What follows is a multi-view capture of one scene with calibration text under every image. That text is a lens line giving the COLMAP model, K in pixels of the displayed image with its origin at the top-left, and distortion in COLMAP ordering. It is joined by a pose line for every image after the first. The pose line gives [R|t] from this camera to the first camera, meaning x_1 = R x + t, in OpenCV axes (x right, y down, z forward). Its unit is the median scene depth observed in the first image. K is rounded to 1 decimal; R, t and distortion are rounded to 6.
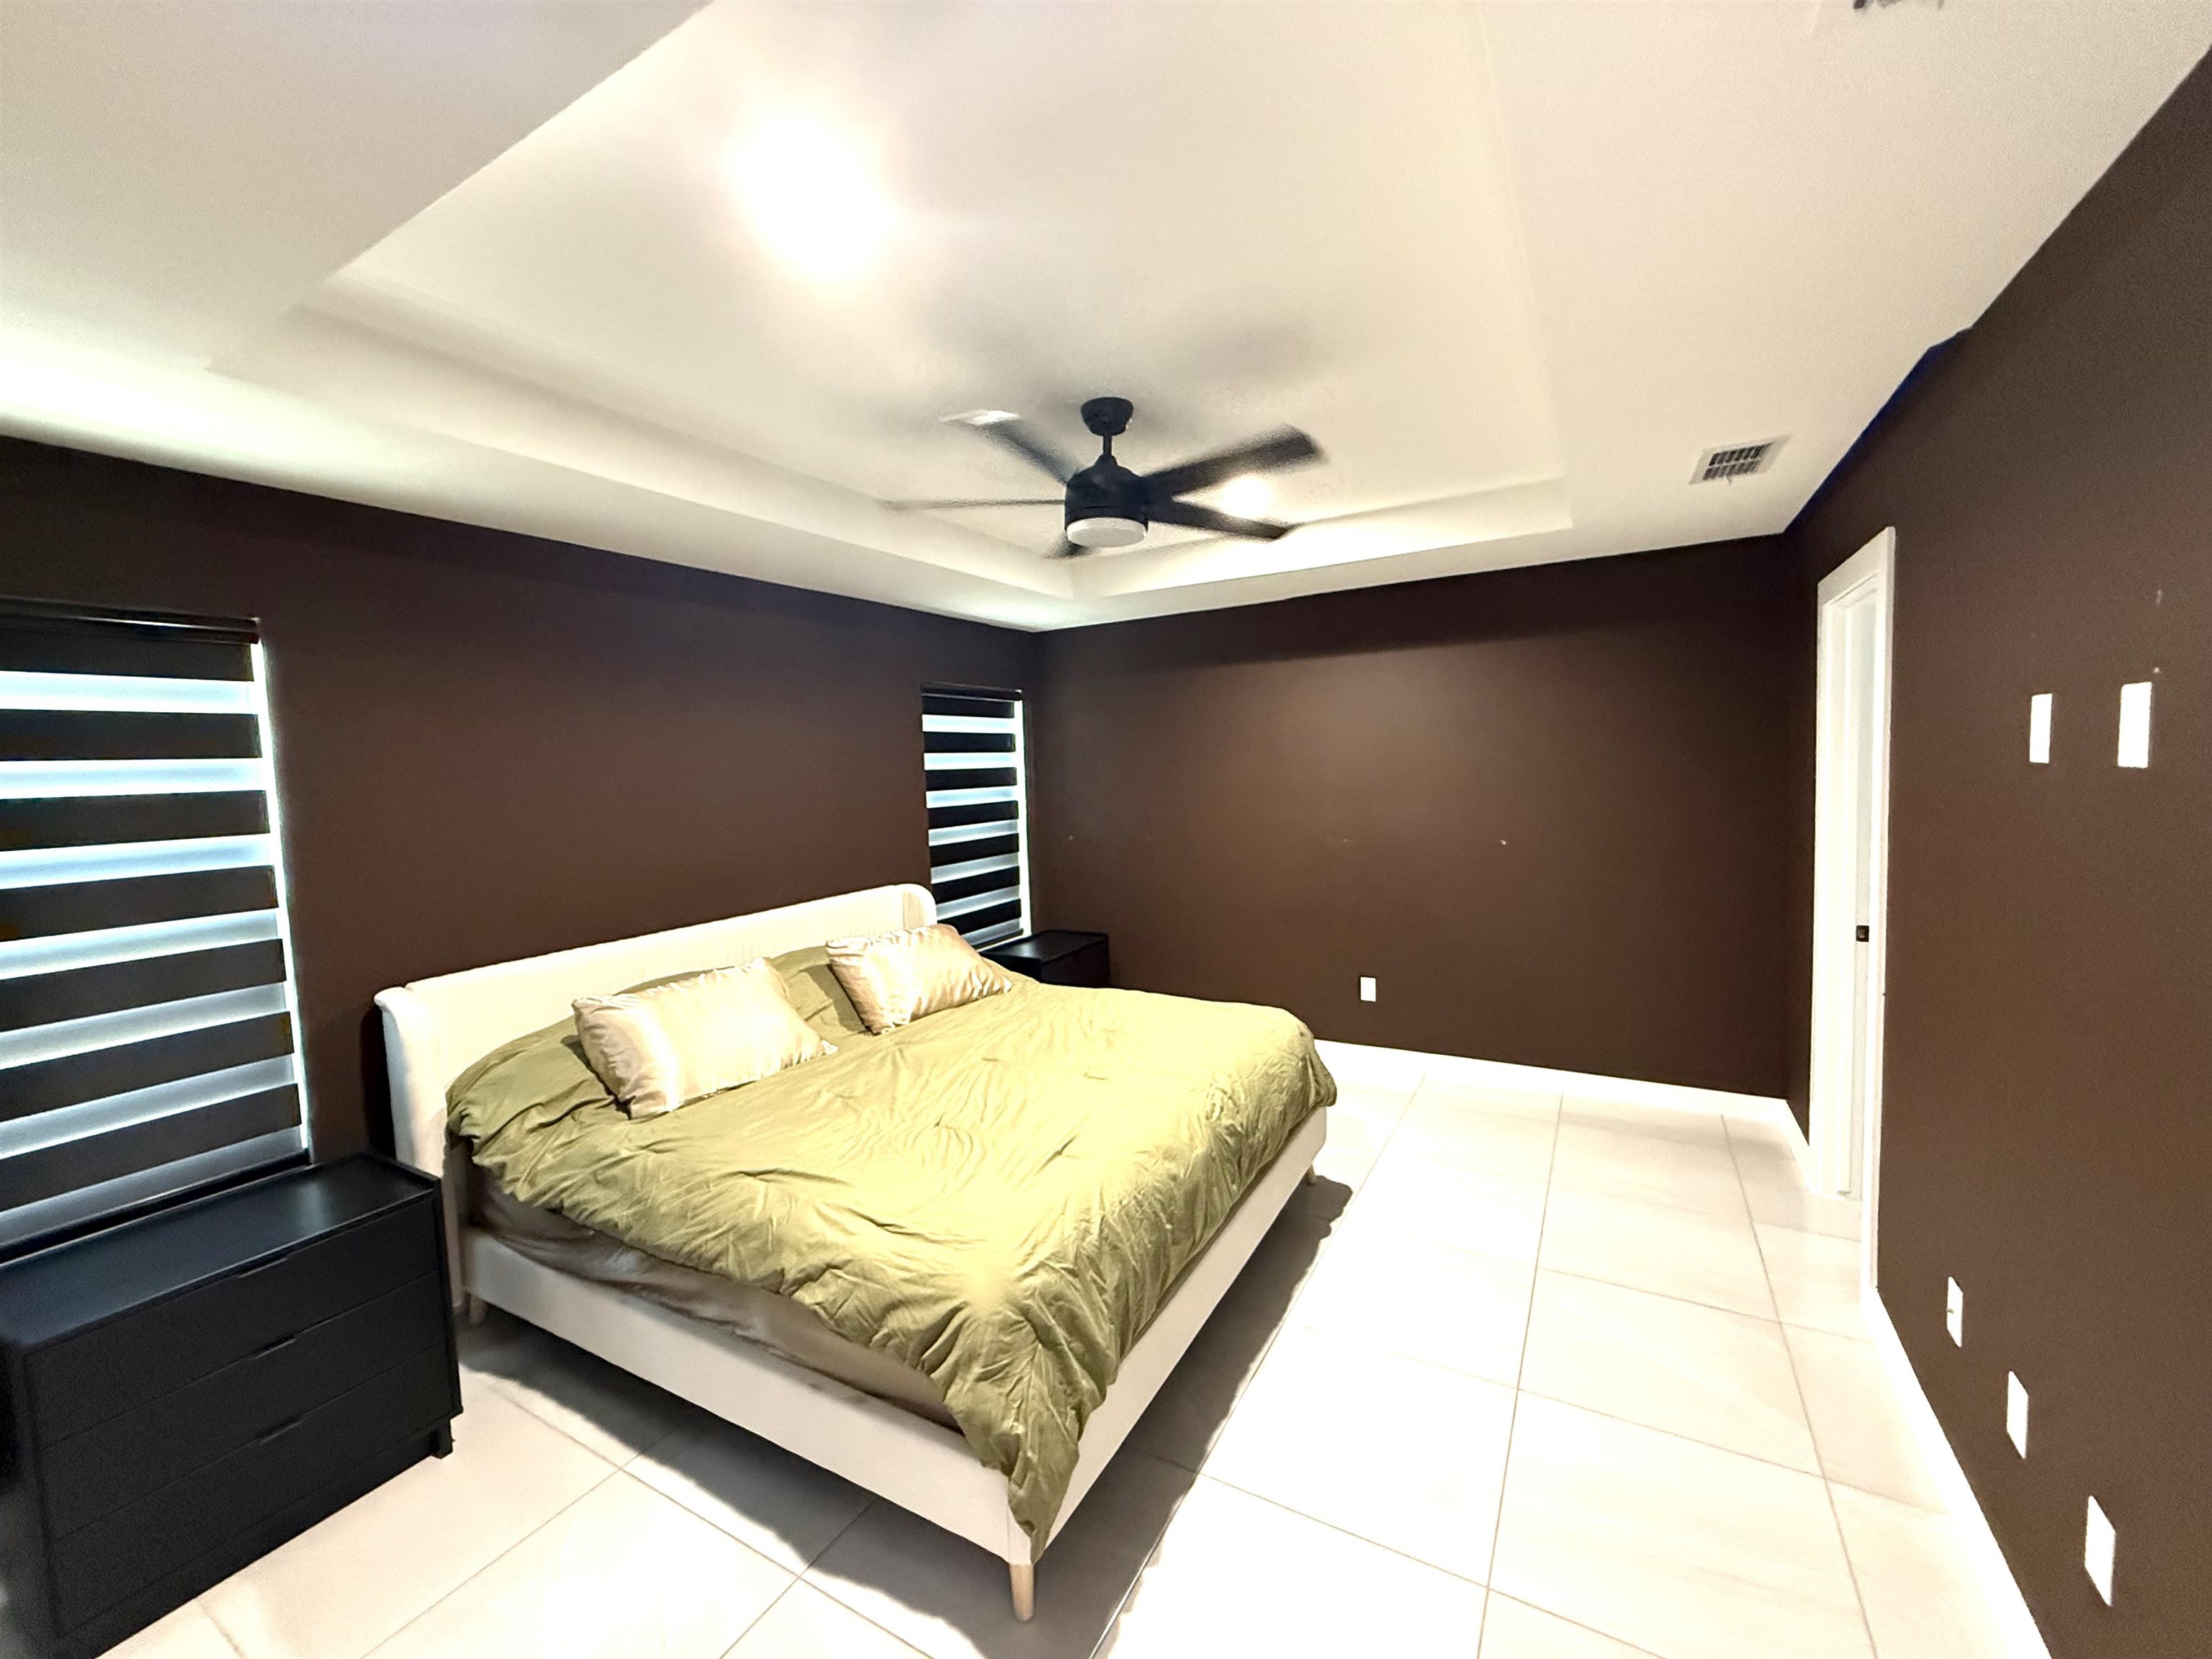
lens RADIAL K [[886.0, 0, 1103.9], [0, 886.0, 826.7], [0, 0, 1]] dist [0.001723, 0.000002]
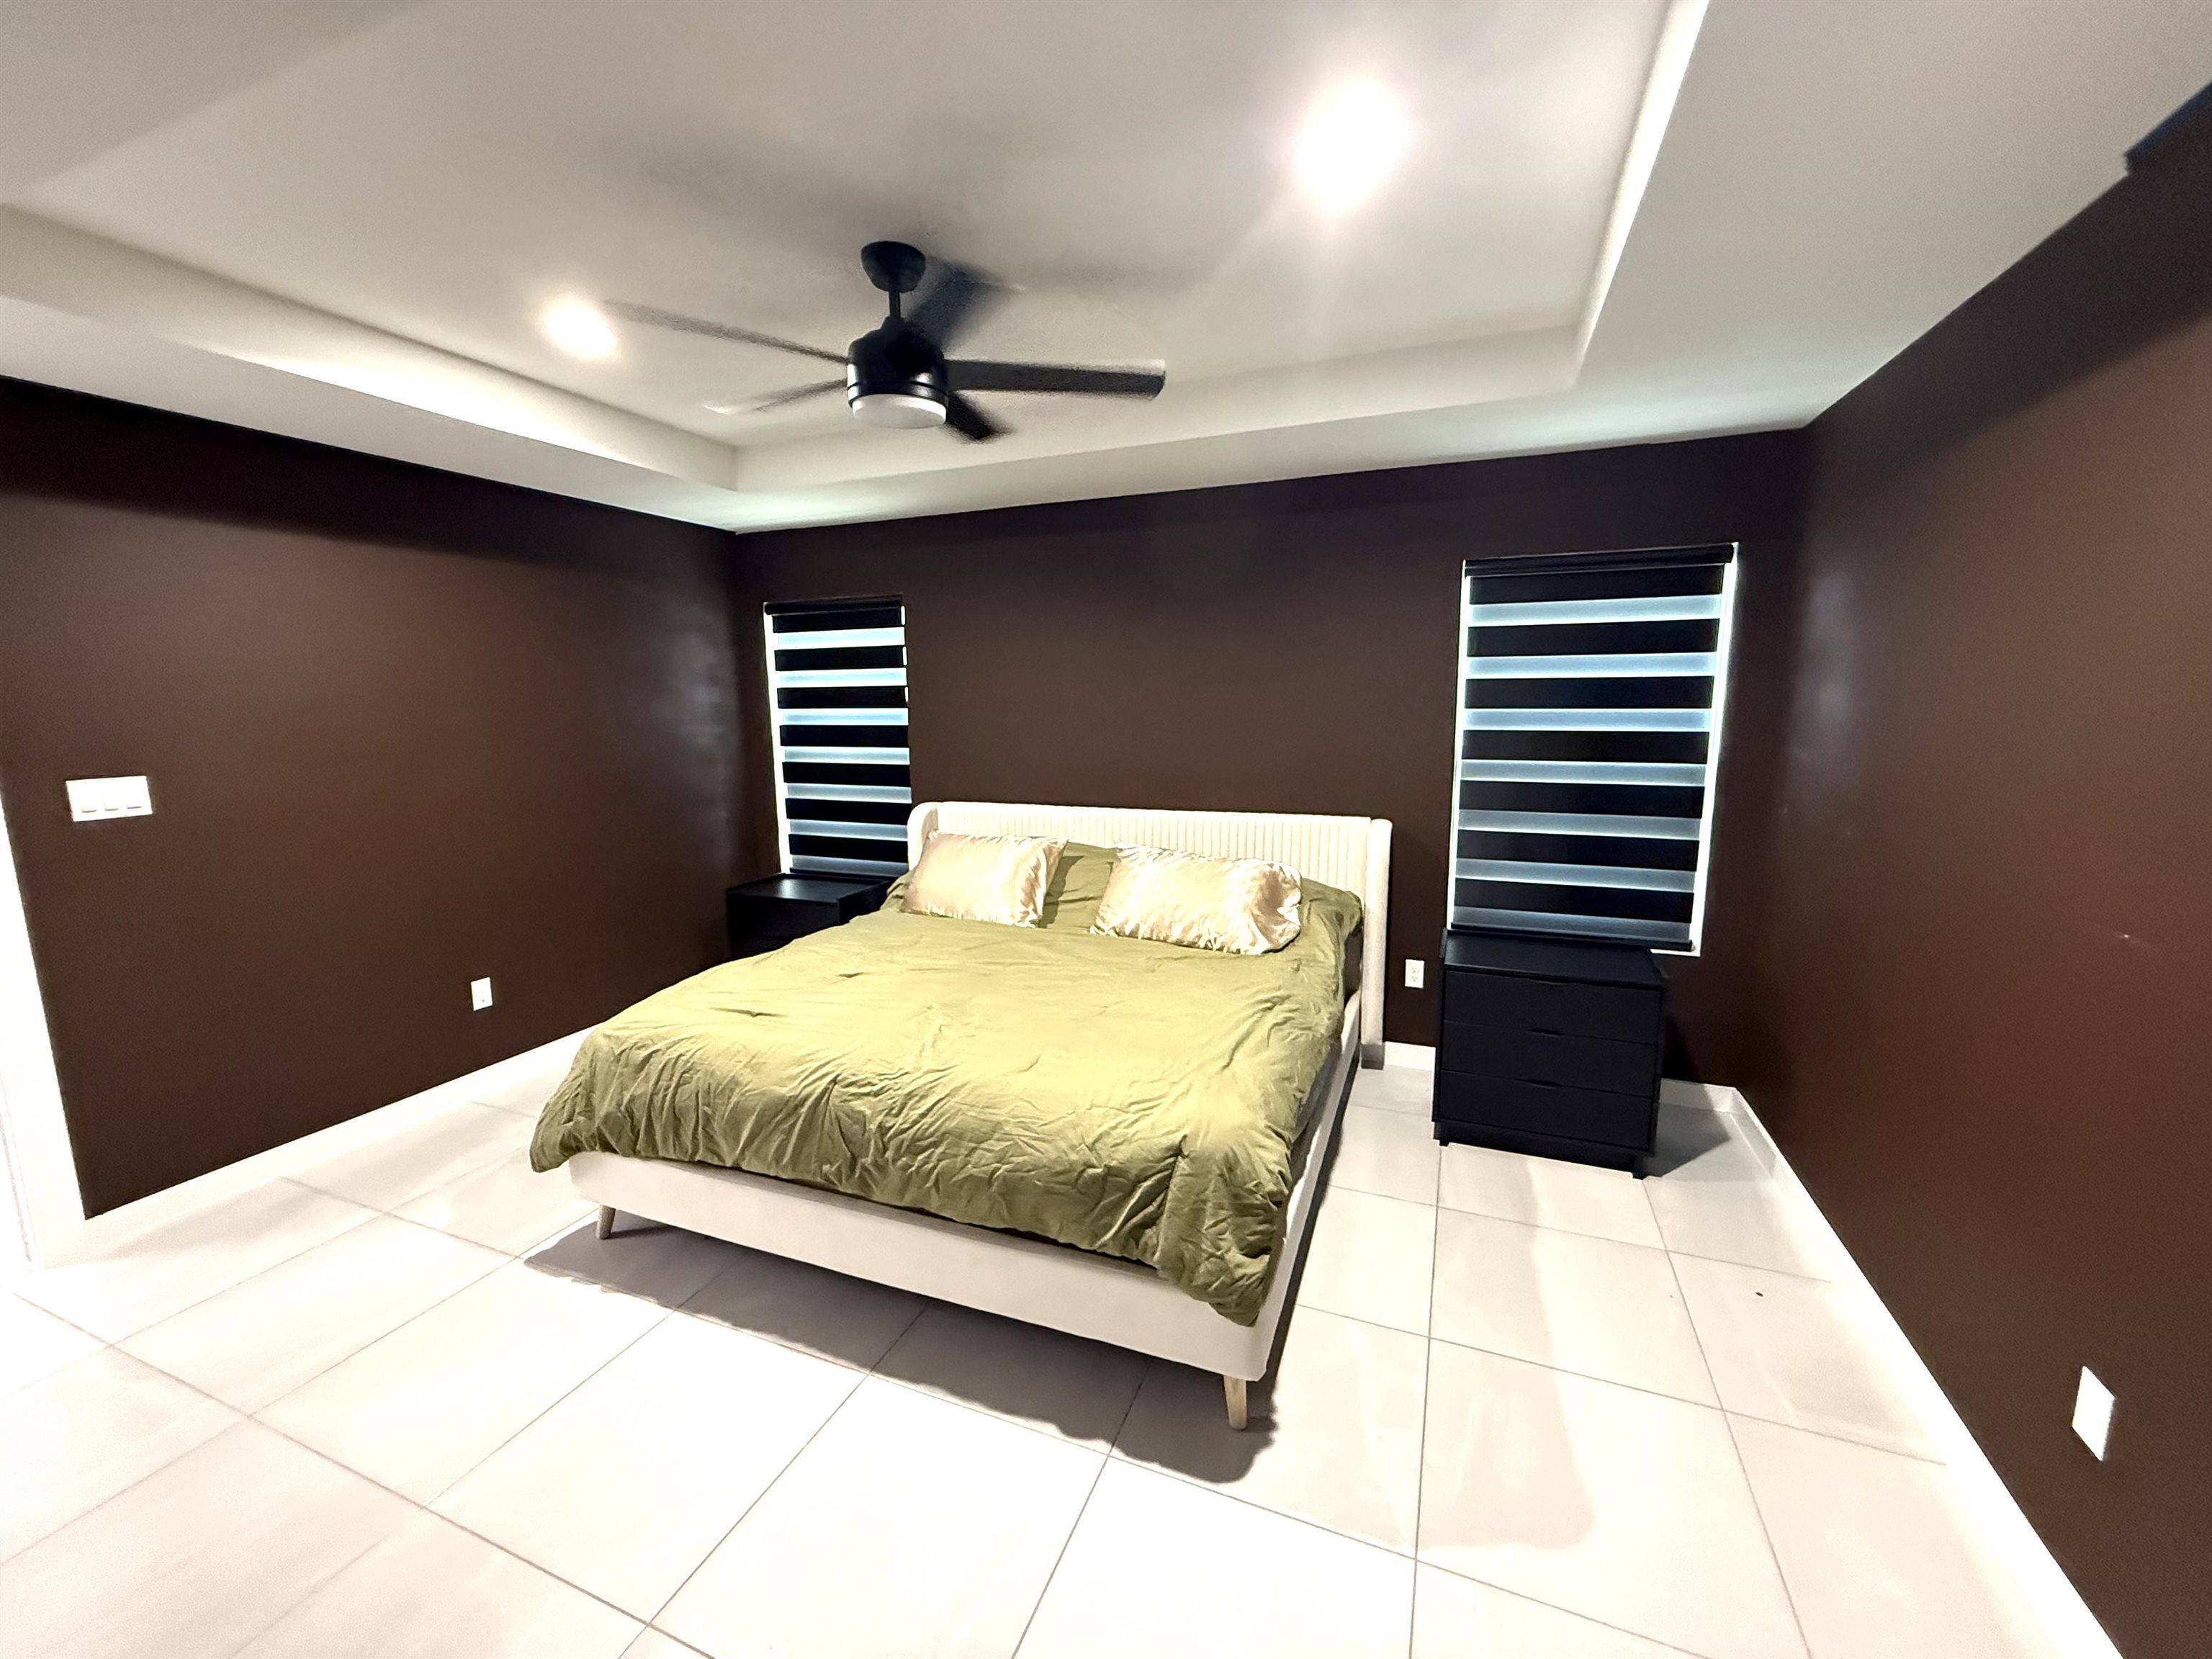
lens RADIAL K [[876.8, 0, 1107.2], [0, 876.8, 841.6], [0, 0, 1]] dist [-0.022723, -0.000002]
pose [[0.136738, 0.192881, -0.971648, 0.842839], [-0.066504, 0.980435, 0.185266, -0.076085], [0.988372, 0.039285, 0.146890, 0.998684]]
